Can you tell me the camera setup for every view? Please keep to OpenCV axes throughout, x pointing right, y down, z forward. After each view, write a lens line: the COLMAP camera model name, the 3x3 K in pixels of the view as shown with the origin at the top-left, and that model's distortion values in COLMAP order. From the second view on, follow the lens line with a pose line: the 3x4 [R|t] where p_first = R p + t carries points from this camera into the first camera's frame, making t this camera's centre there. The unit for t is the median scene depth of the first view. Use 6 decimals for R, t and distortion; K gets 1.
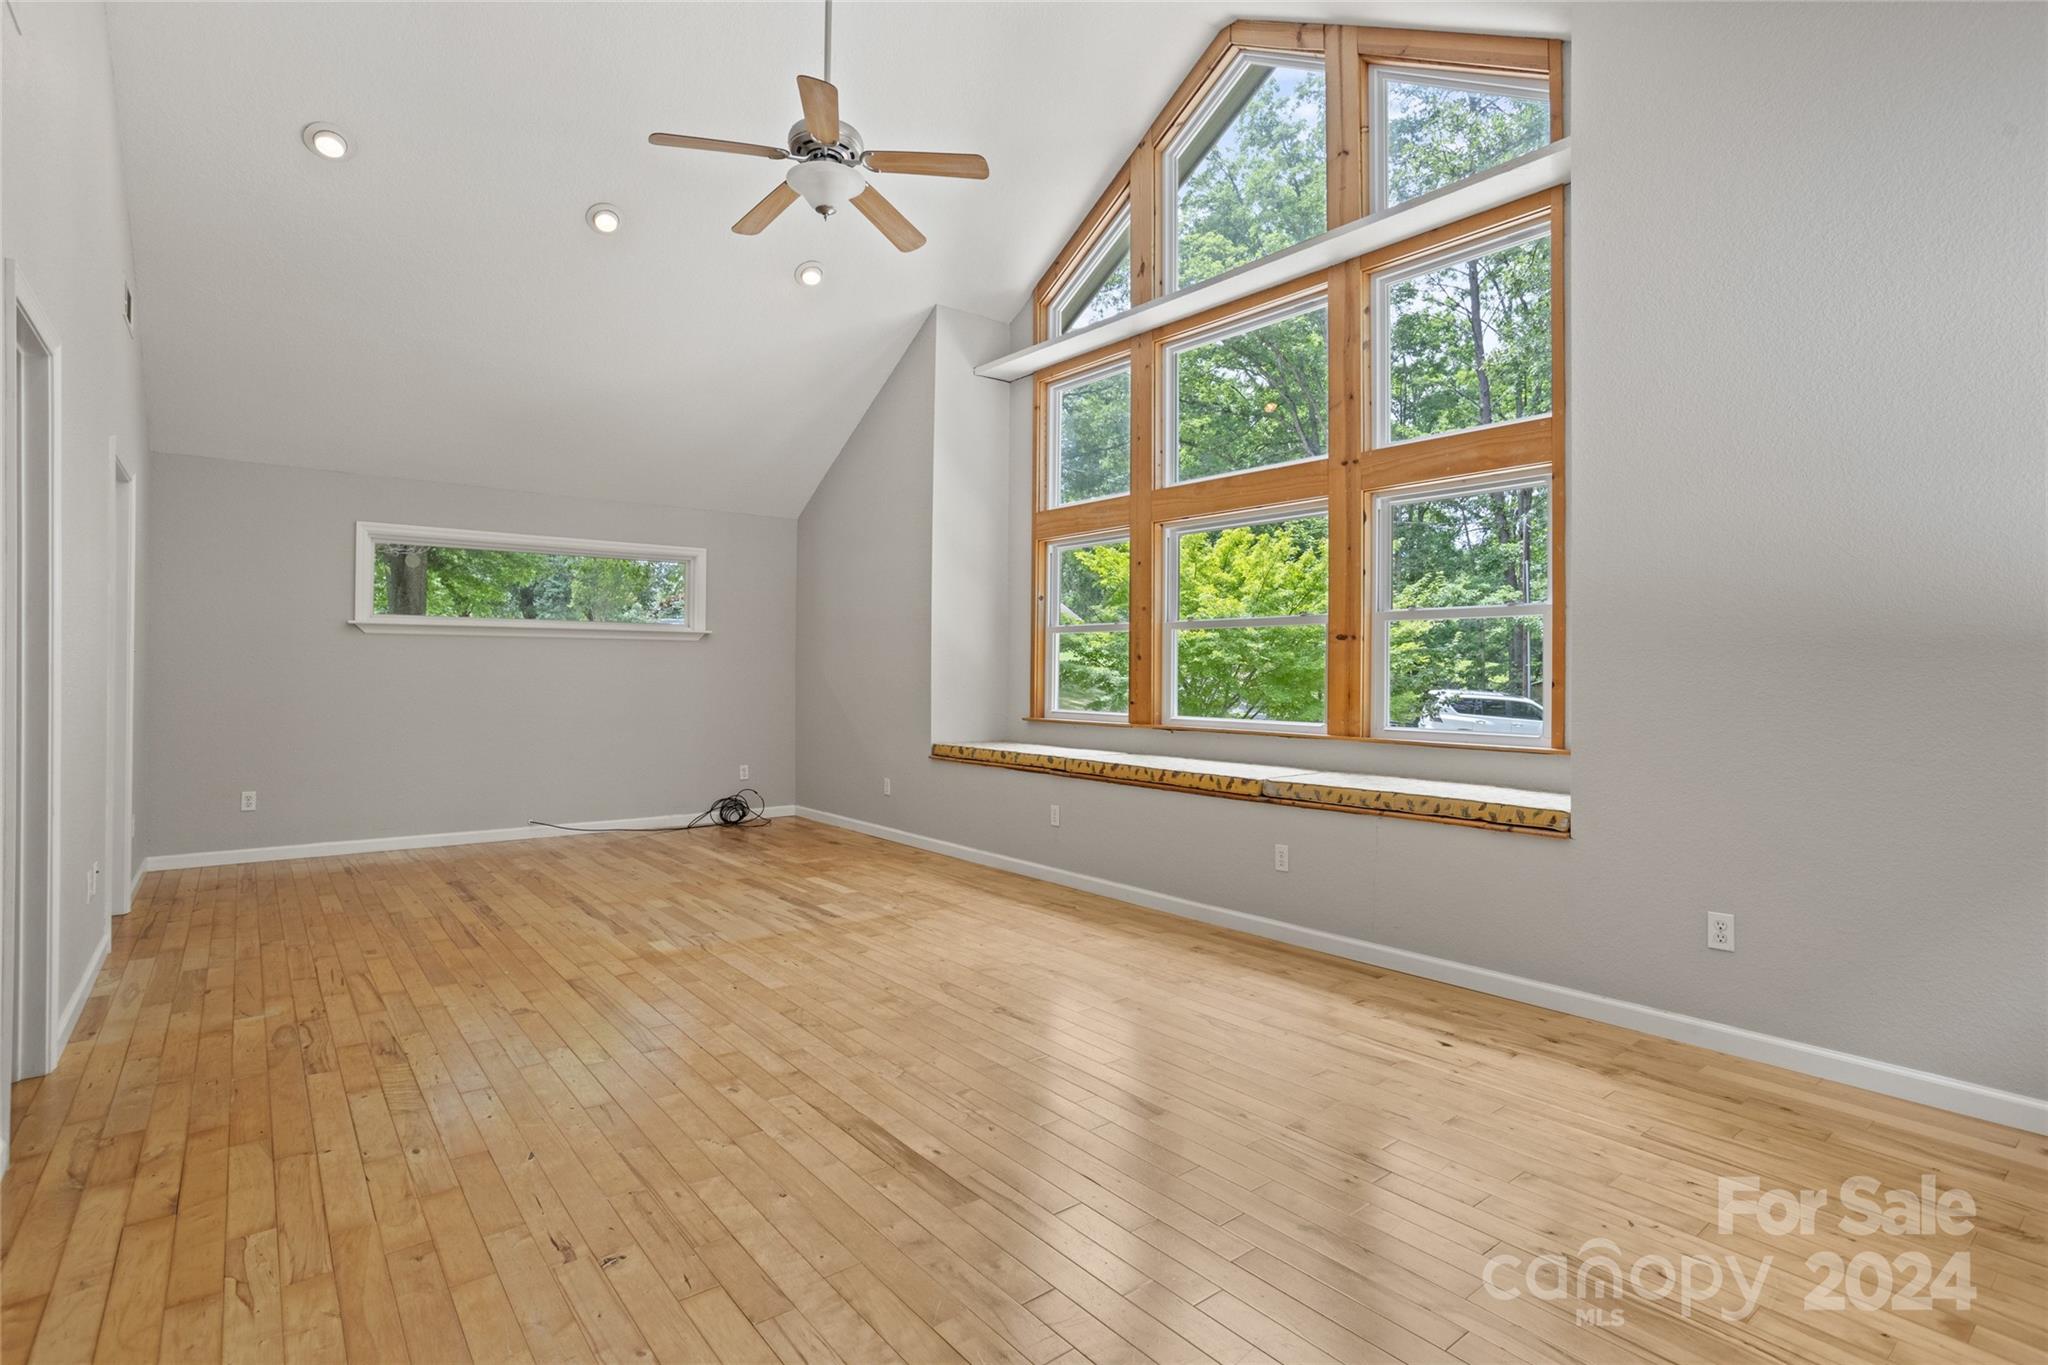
lens RADIAL K [[994.0, 0, 1022.0], [0, 994.0, 681.4], [0, 0, 1]] dist [0.000416, -0.000023]
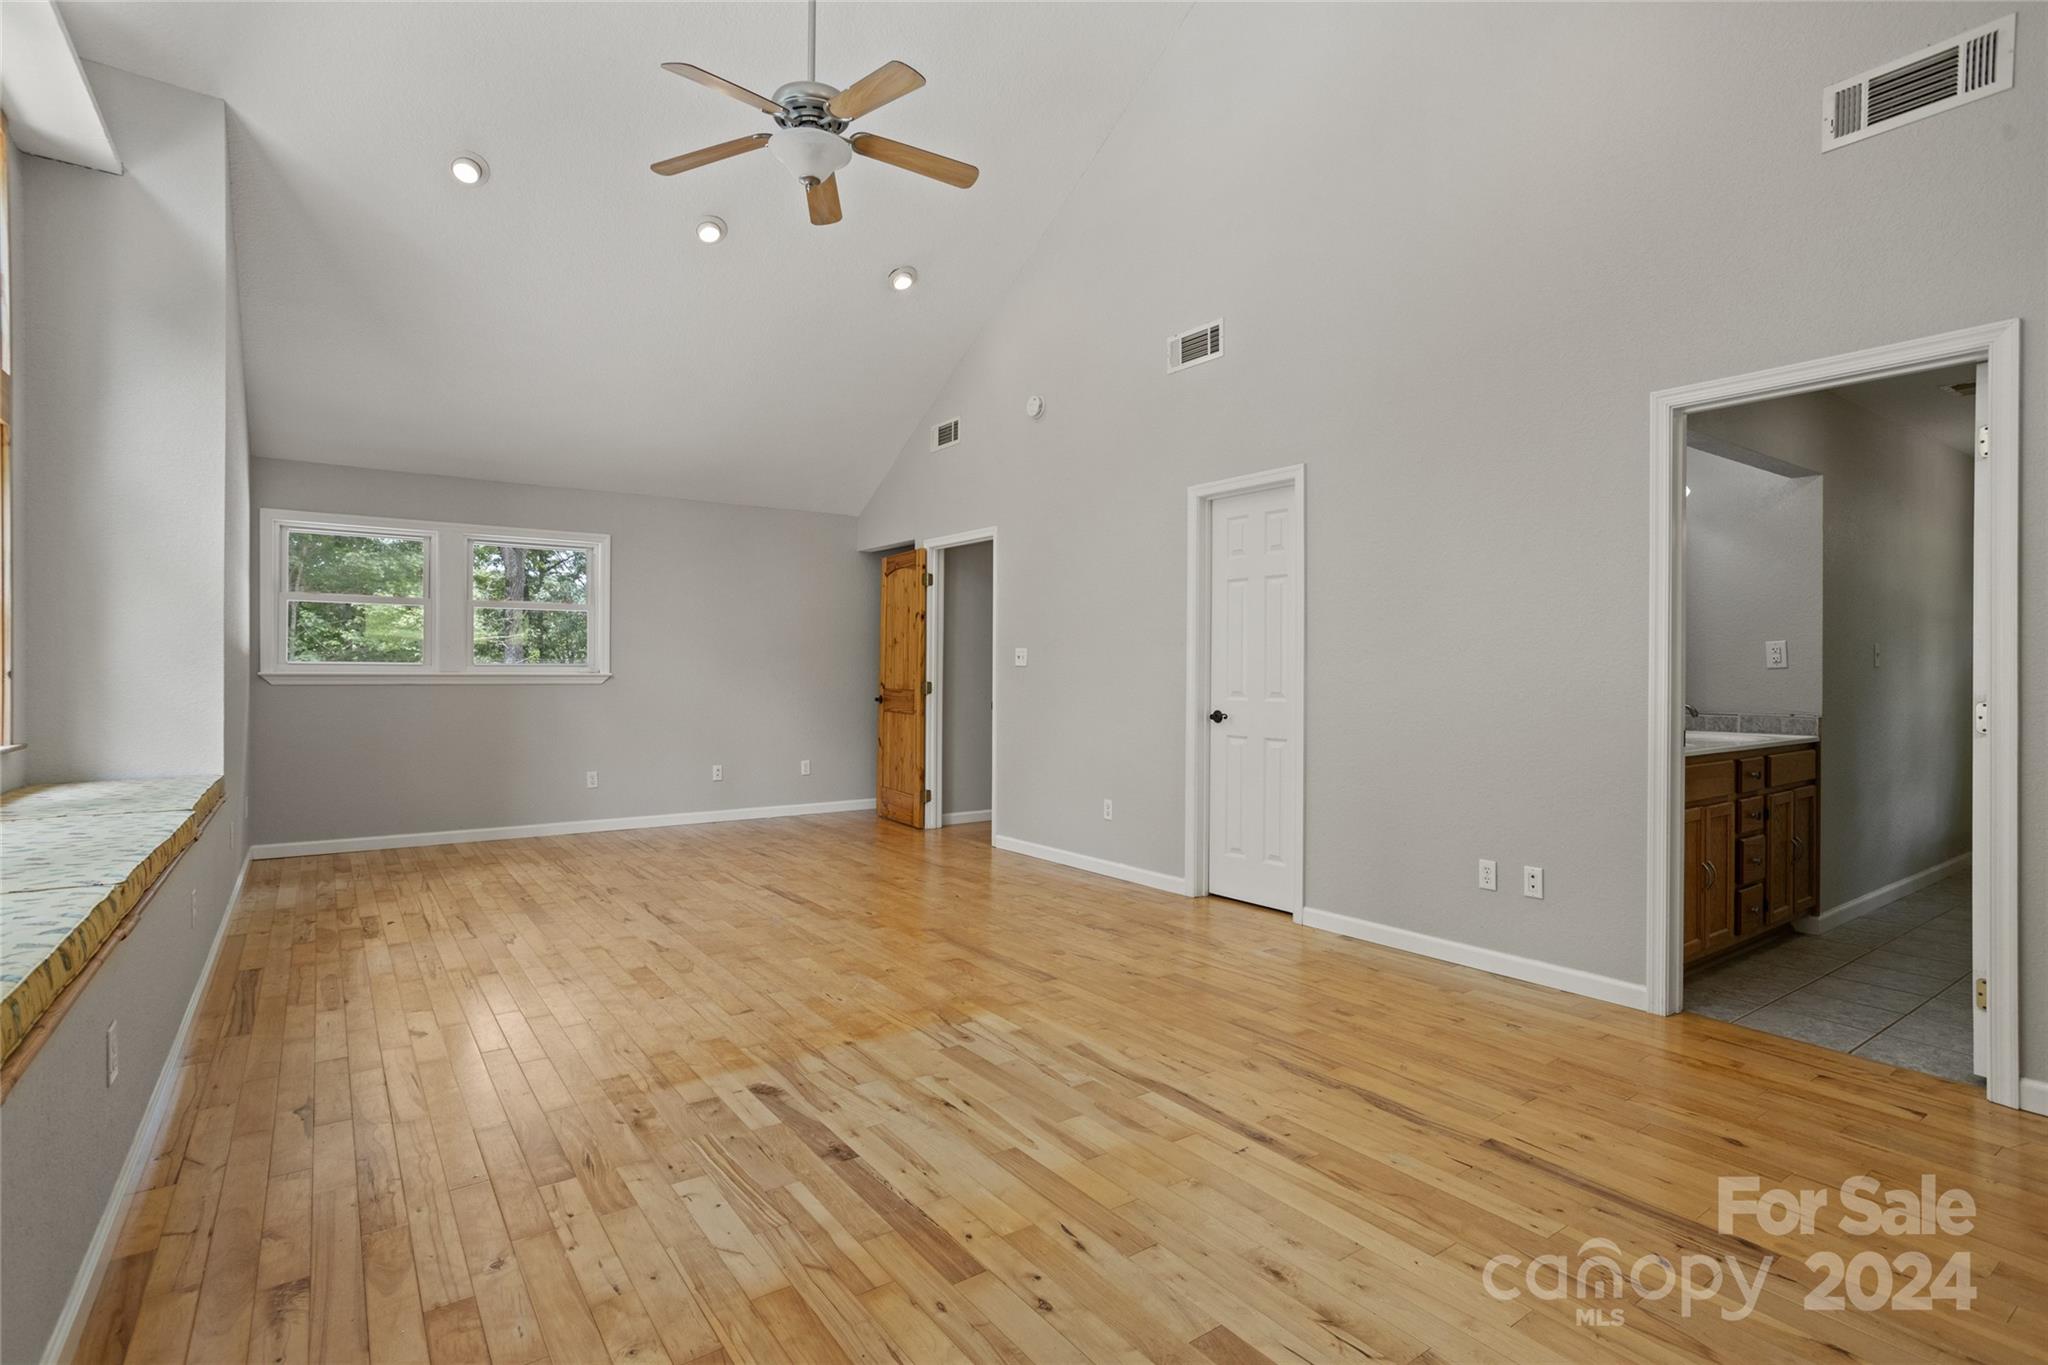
lens RADIAL K [[994.0, 0, 1025.7], [0, 994.0, 682.6], [0, 0, 1]] dist [0.000416, -0.000023]
pose [[-0.998284, -0.005631, 0.058284, -0.449445], [-0.005627, 0.999984, 0.000229, 0.002429], [-0.058284, -0.000100, -0.998300, 1.861537]]
